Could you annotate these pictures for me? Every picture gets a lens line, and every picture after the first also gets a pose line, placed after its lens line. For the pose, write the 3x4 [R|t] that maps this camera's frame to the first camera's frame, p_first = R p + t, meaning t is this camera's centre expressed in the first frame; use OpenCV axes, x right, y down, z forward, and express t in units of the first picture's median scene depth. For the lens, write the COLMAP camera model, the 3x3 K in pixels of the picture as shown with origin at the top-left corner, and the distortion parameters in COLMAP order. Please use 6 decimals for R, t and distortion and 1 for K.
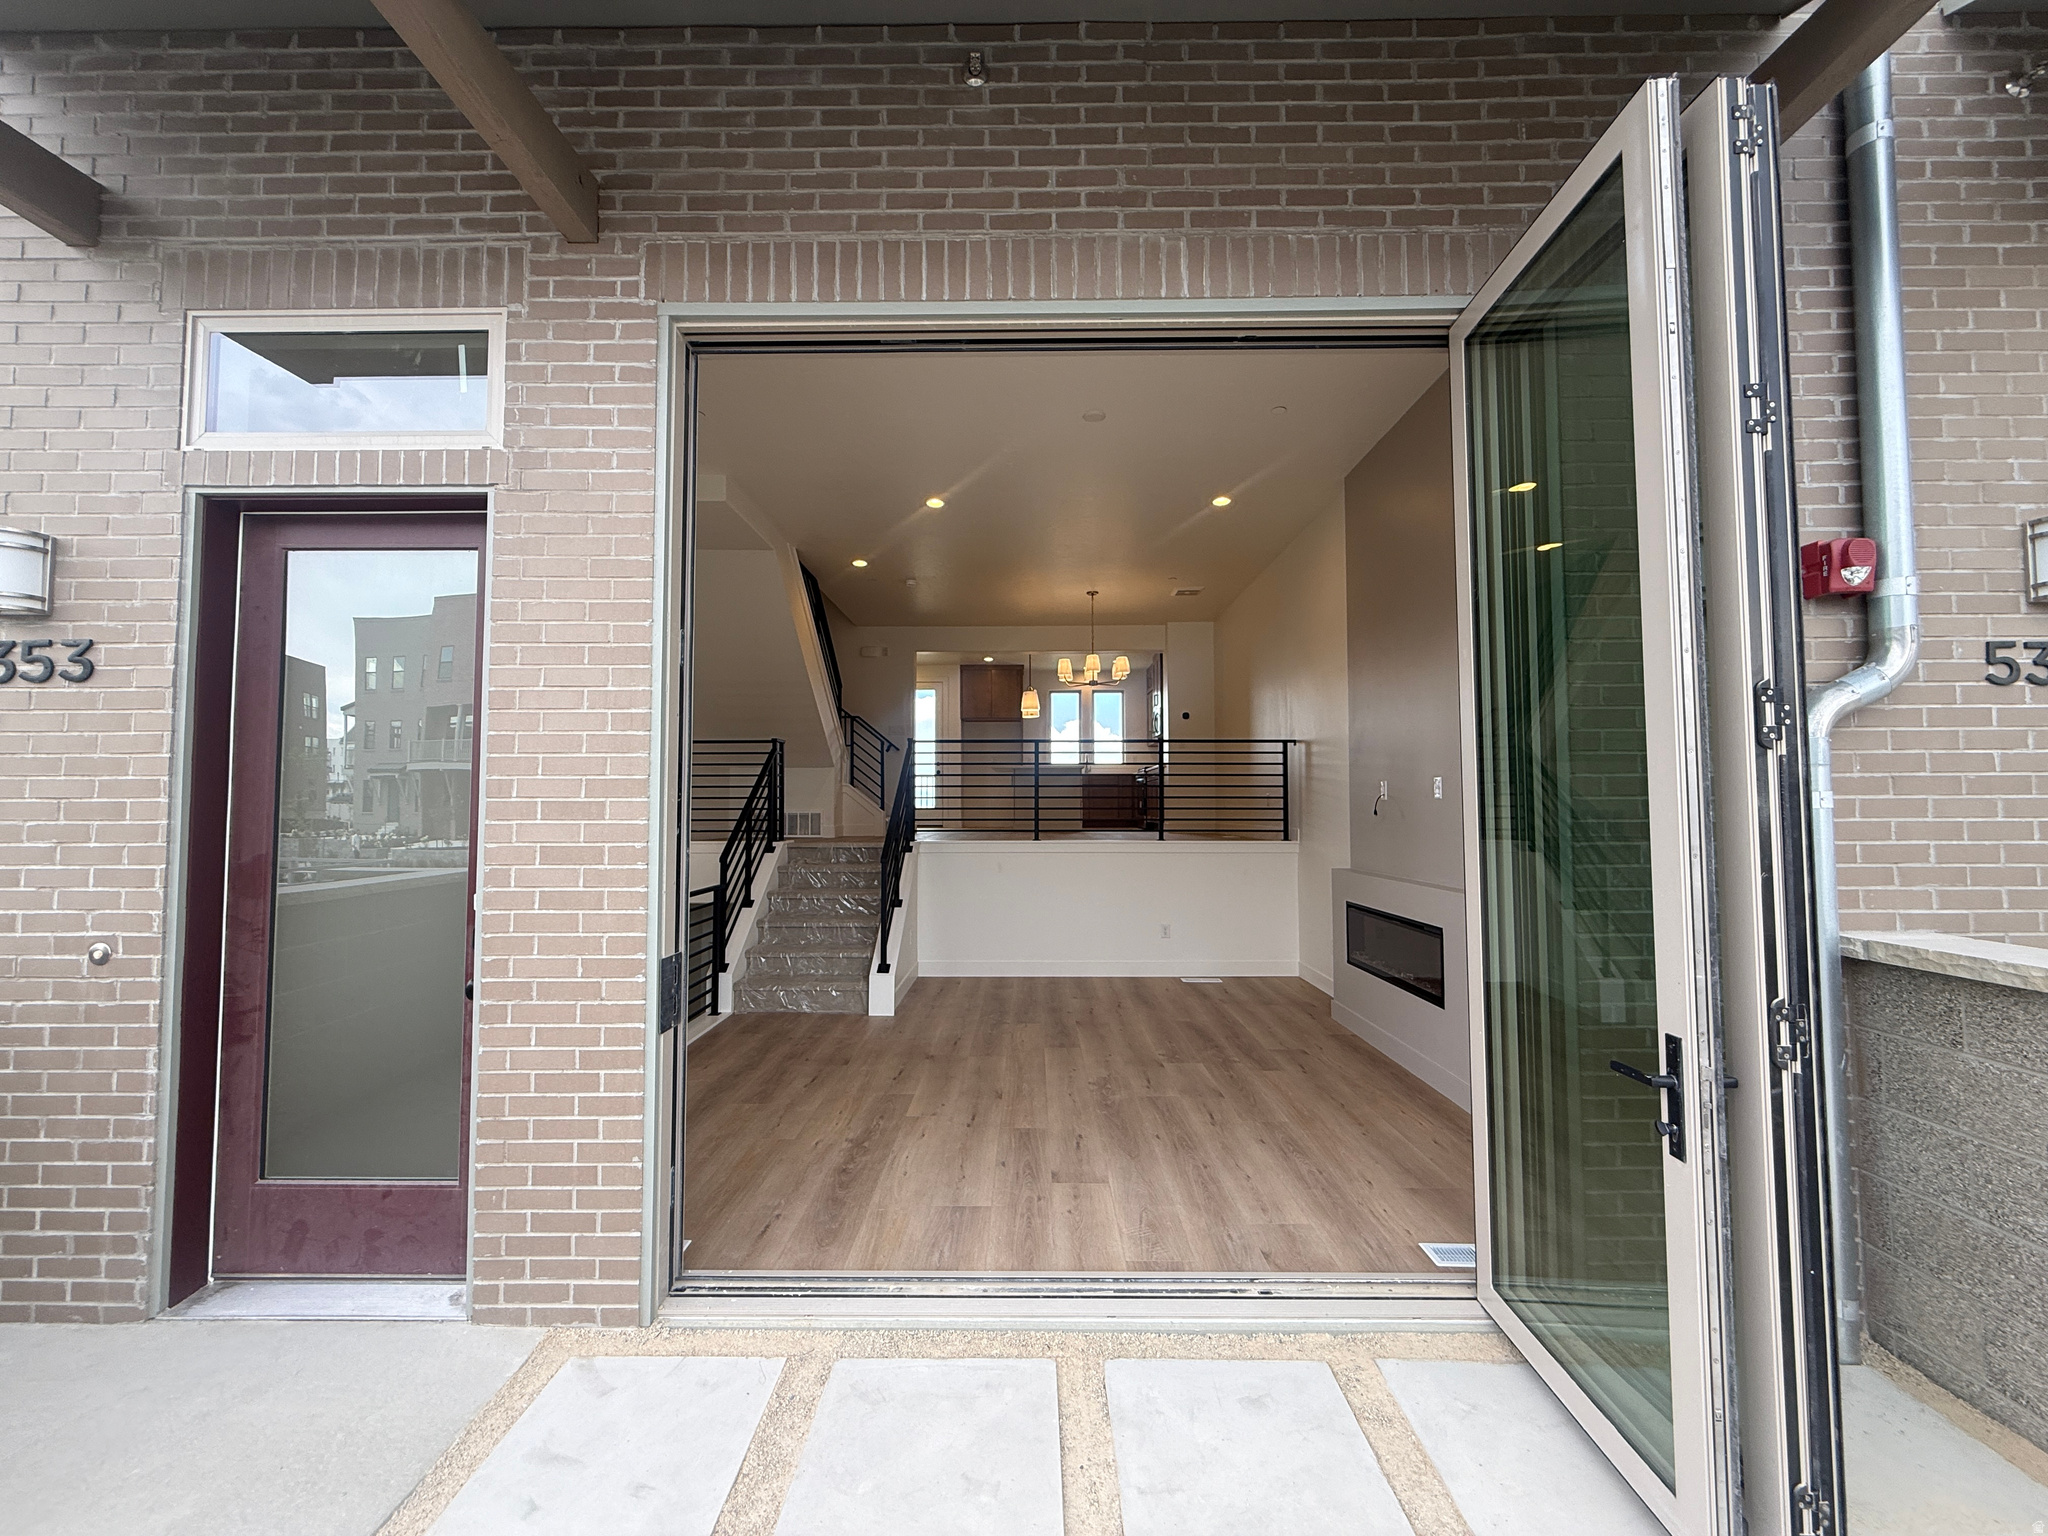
lens RADIAL K [[820.6, 0, 1019.3], [0, 820.6, 769.7], [0, 0, 1]] dist [0.001333, -0.000369]
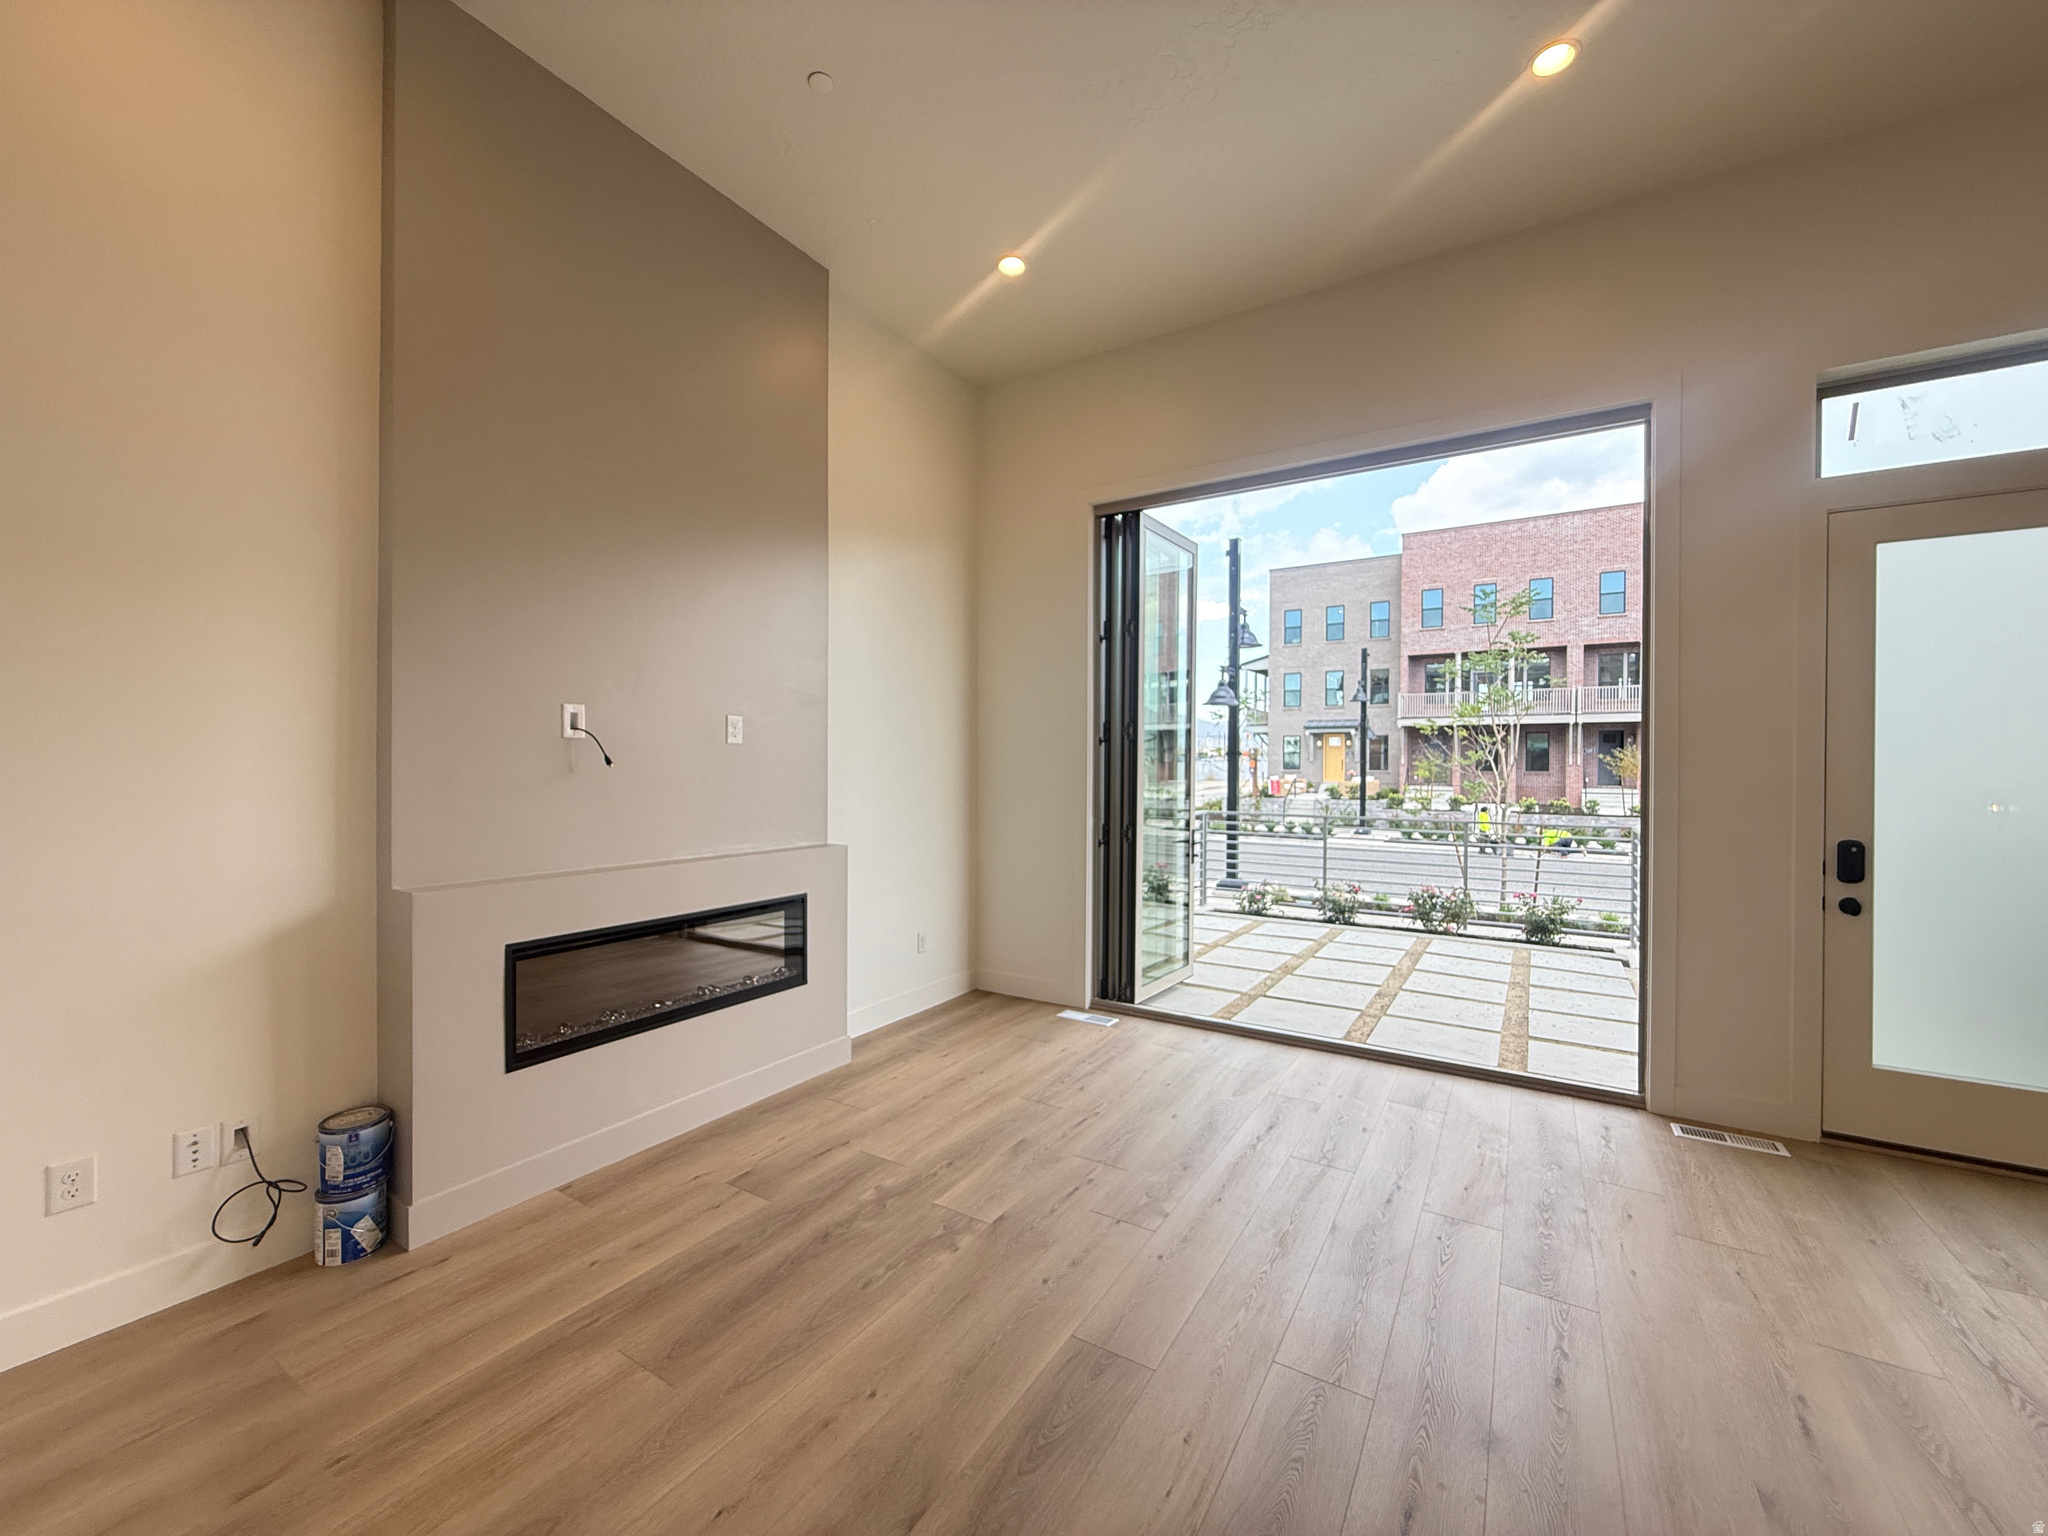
lens RADIAL K [[820.6, 0, 1015.7], [0, 820.6, 764.4], [0, 0, 1]] dist [0.001333, -0.000369]
pose [[-0.853377, 0.001381, 0.521292, -0.234233], [-0.026857, 0.998552, -0.046611, 0.152179], [-0.520602, -0.053777, -0.852104, 2.804098]]
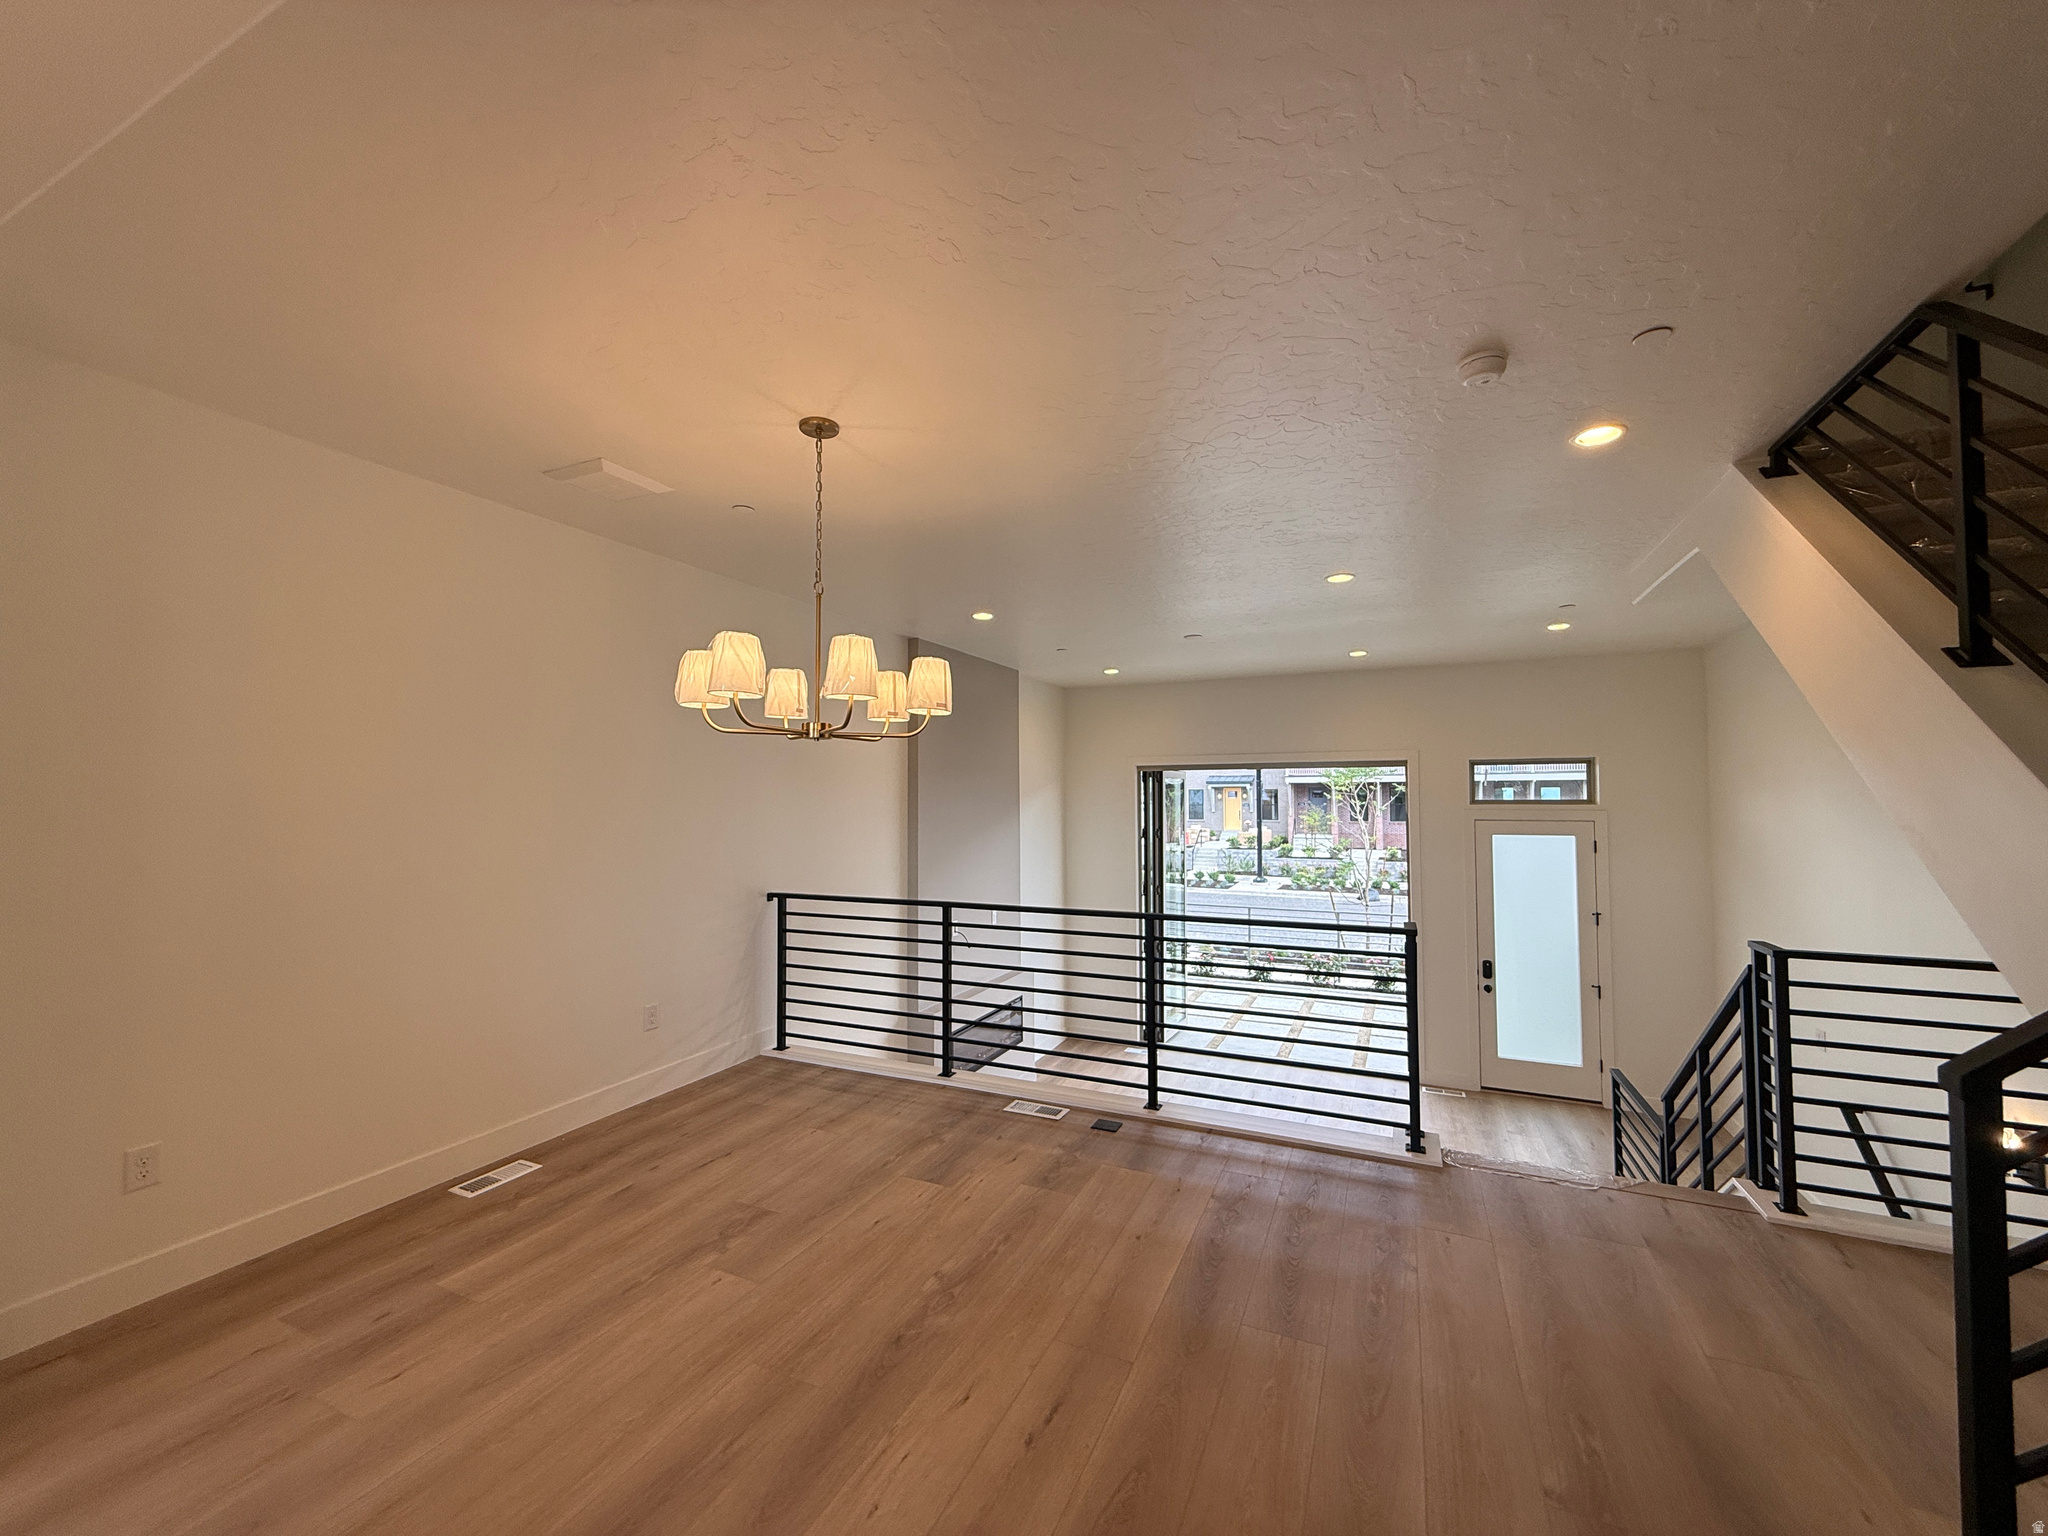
lens RADIAL K [[820.6, 0, 1020.5], [0, 820.6, 776.4], [0, 0, 1]] dist [0.001333, -0.000369]
pose [[-0.911922, 0.017579, 0.409986, -0.360392], [-0.013376, 0.997278, -0.072512, -0.250148], [-0.410144, -0.071609, -0.909205, 4.490735]]
